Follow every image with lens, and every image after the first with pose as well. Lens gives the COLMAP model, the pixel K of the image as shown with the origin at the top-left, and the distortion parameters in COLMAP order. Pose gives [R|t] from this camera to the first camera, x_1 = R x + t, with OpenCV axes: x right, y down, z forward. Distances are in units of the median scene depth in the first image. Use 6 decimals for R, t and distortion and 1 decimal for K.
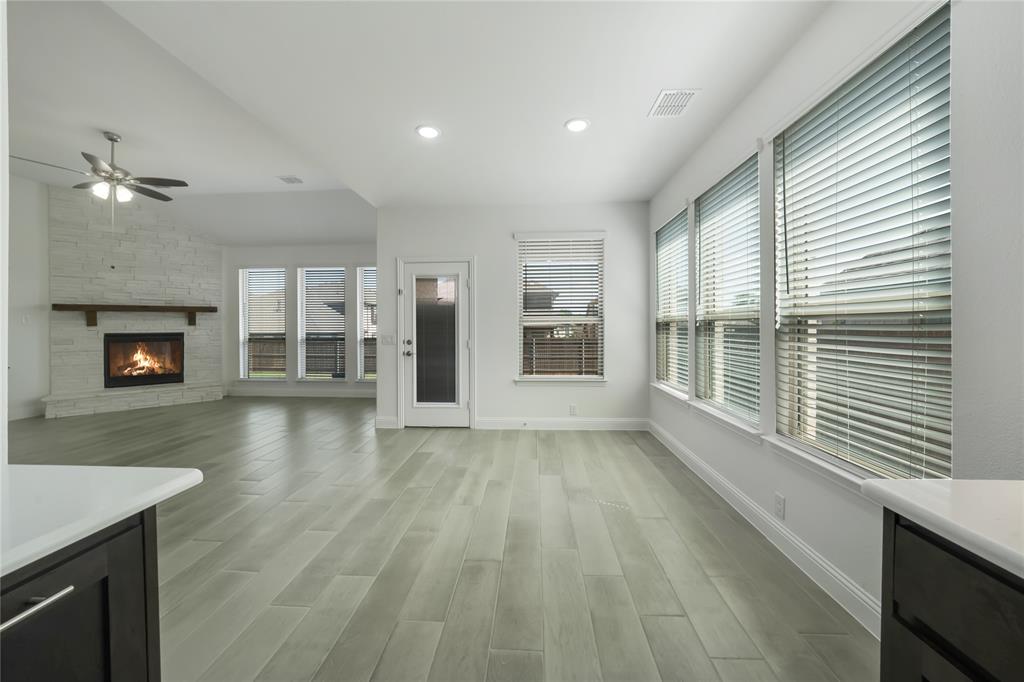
lens RADIAL K [[360.0, 0, 509.7], [0, 360.0, 325.4], [0, 0, 1]] dist [-0.001024, -0.000119]
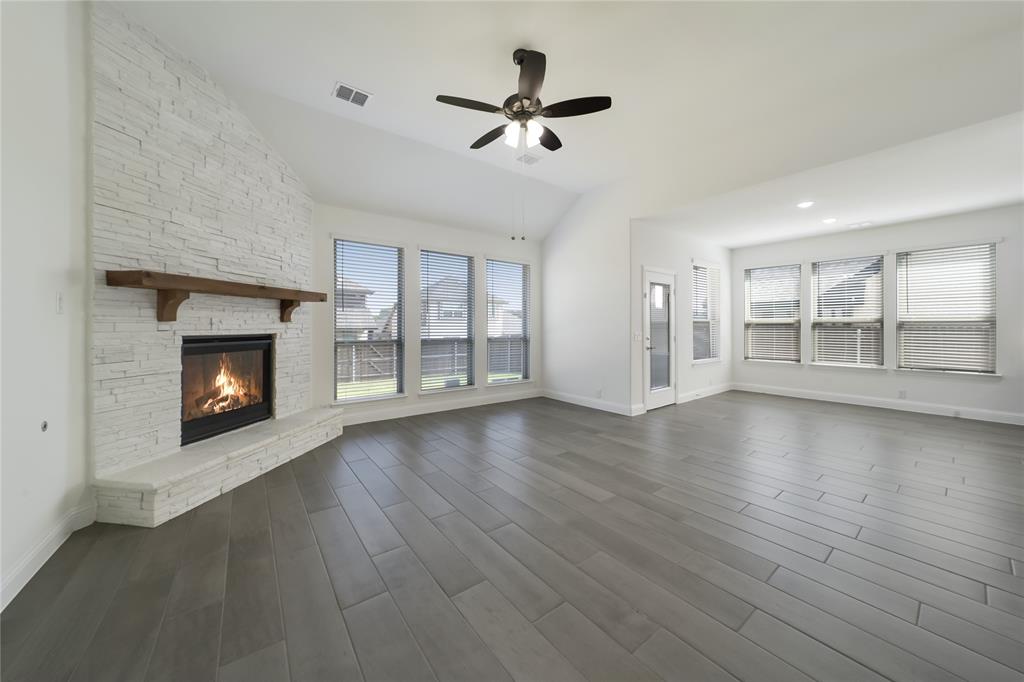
lens RADIAL K [[360.0, 0, 509.7], [0, 360.0, 325.4], [0, 0, 1]] dist [-0.001024, -0.000119]
pose [[0.759538, 0.005885, 0.650437, -1.063714], [-0.002619, 0.999979, -0.005990, 0.009695], [-0.650458, 0.002846, 0.759537, 0.307493]]
